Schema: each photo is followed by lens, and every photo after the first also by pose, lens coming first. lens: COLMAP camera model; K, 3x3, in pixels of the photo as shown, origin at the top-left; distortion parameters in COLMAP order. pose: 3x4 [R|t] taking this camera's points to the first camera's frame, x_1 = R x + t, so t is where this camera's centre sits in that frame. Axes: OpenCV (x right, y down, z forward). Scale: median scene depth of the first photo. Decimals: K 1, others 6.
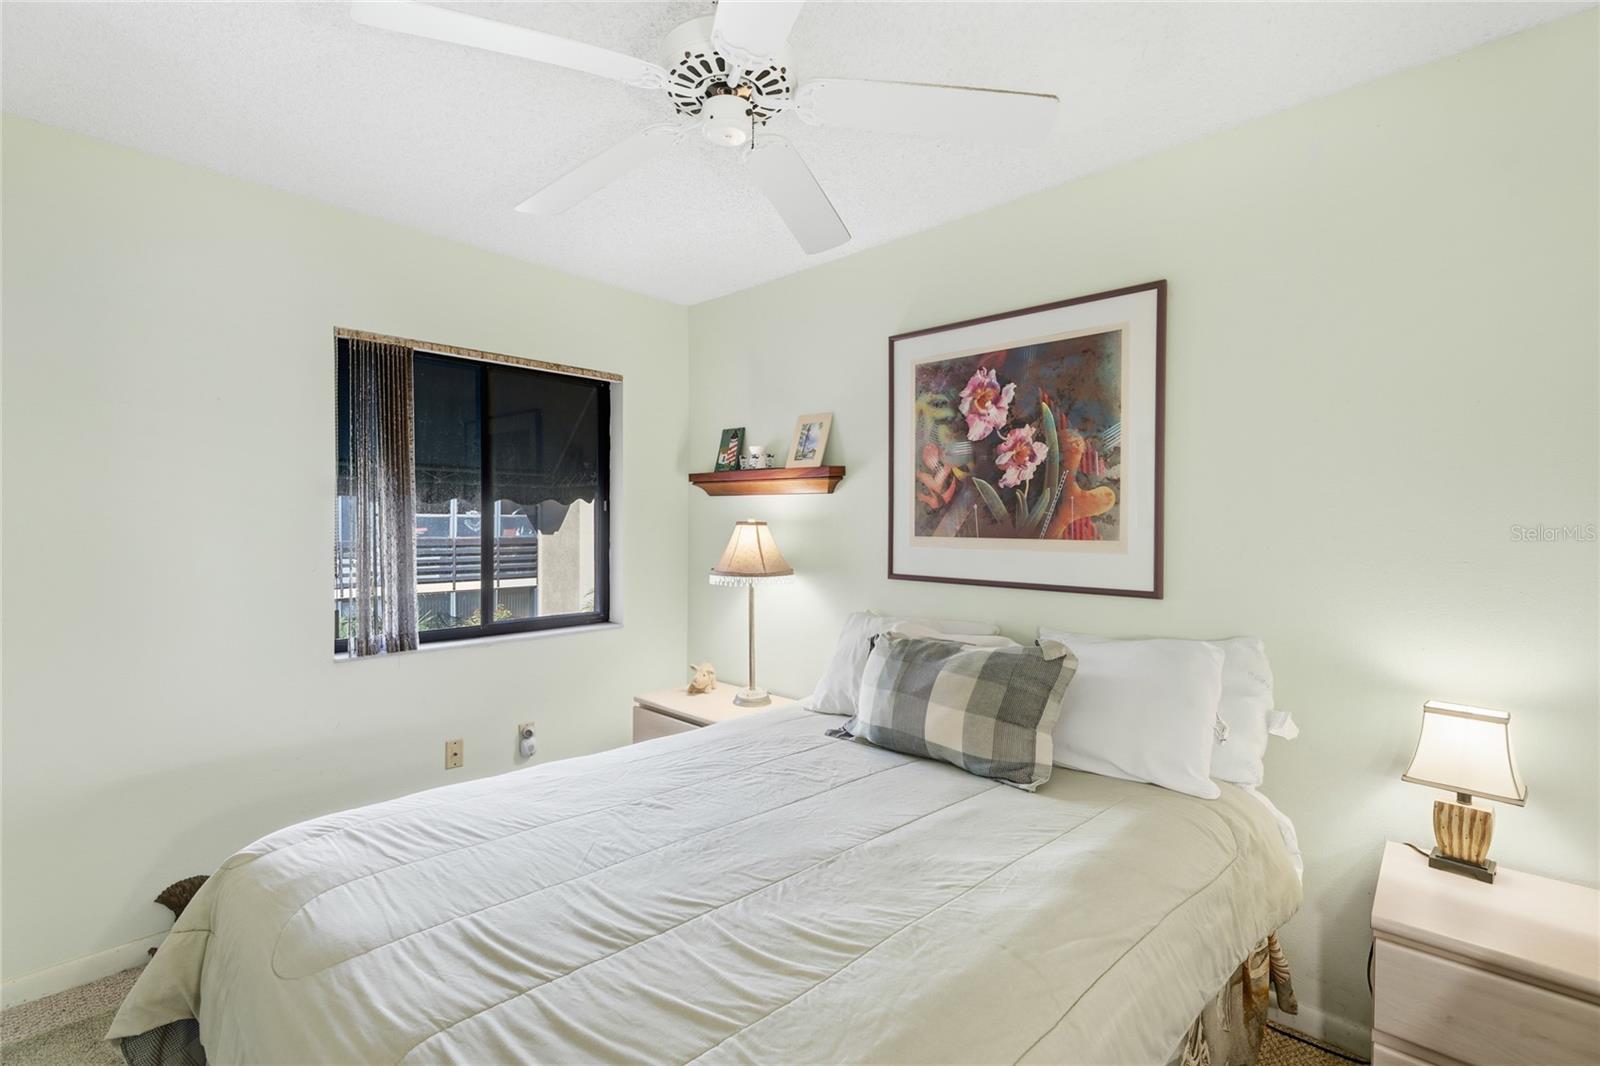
lens RADIAL K [[732.1, 0, 800.0], [0, 732.1, 533.0], [0, 0, 1]] dist [0.000876, -0.000043]
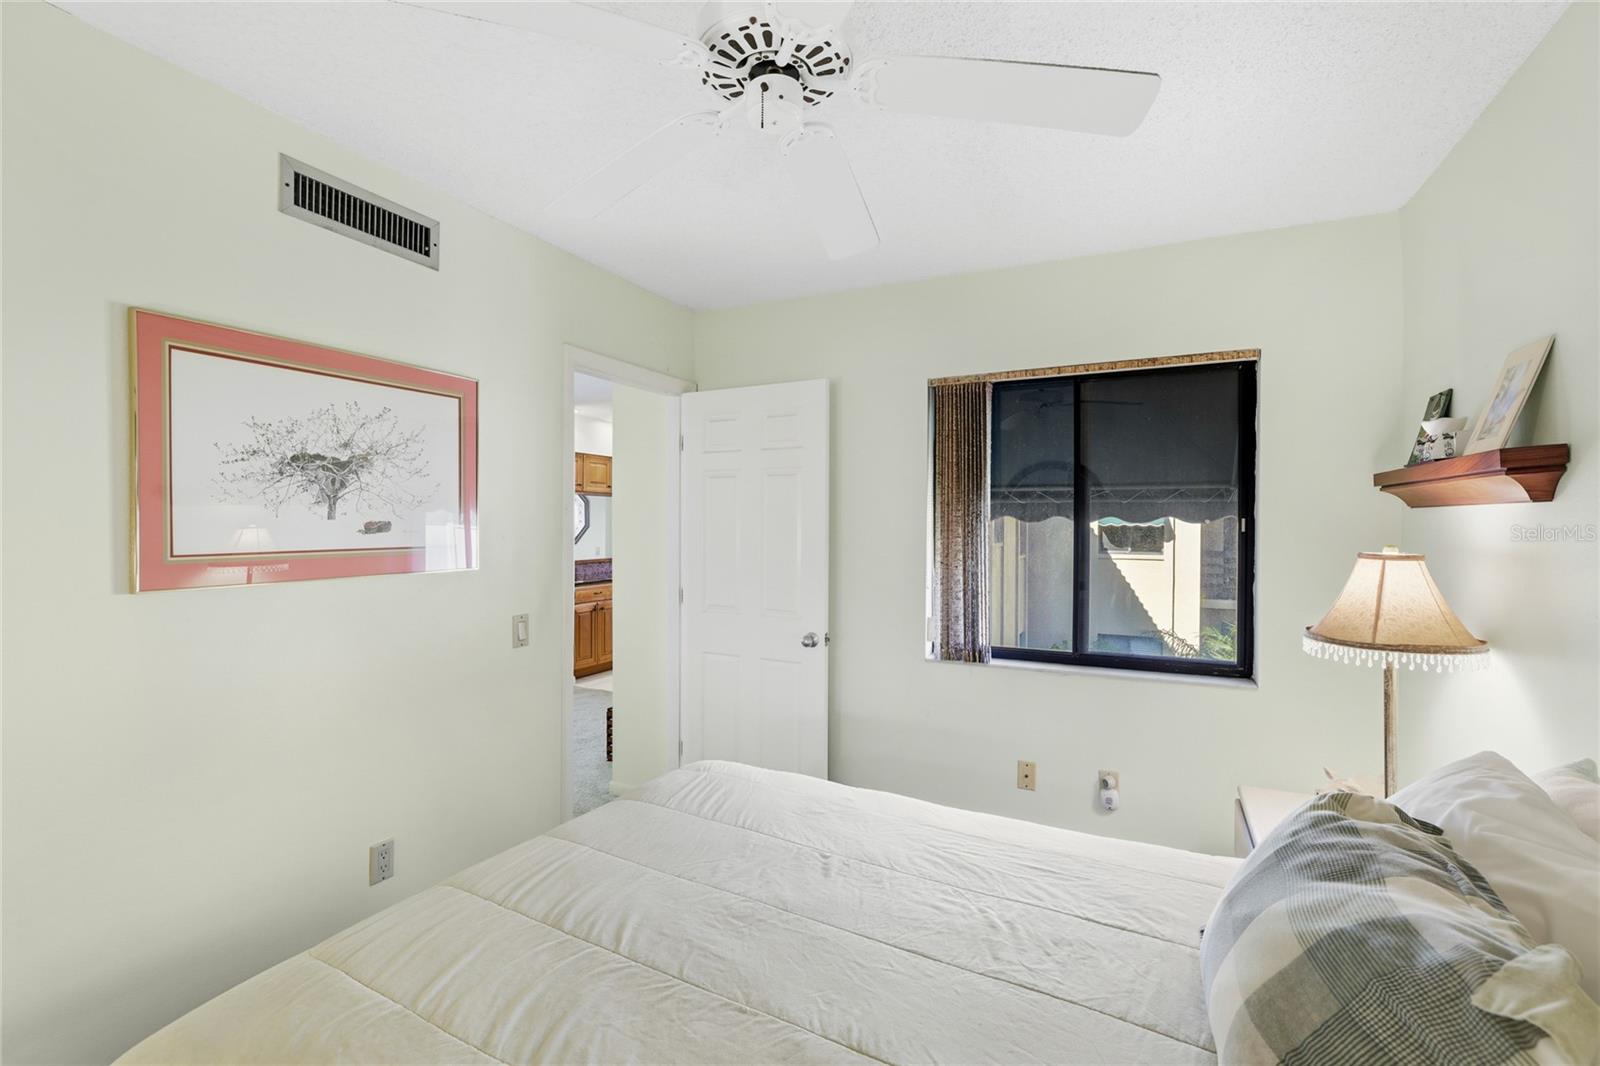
lens RADIAL K [[714.2, 0, 800.0], [0, 714.2, 533.0], [0, 0, 1]] dist [0.001677, -0.000031]
pose [[0.300401, 0.002701, -0.953809, 0.349539], [-0.022044, 0.999749, -0.004111, -0.018103], [0.953558, 0.022261, 0.300385, 0.387083]]
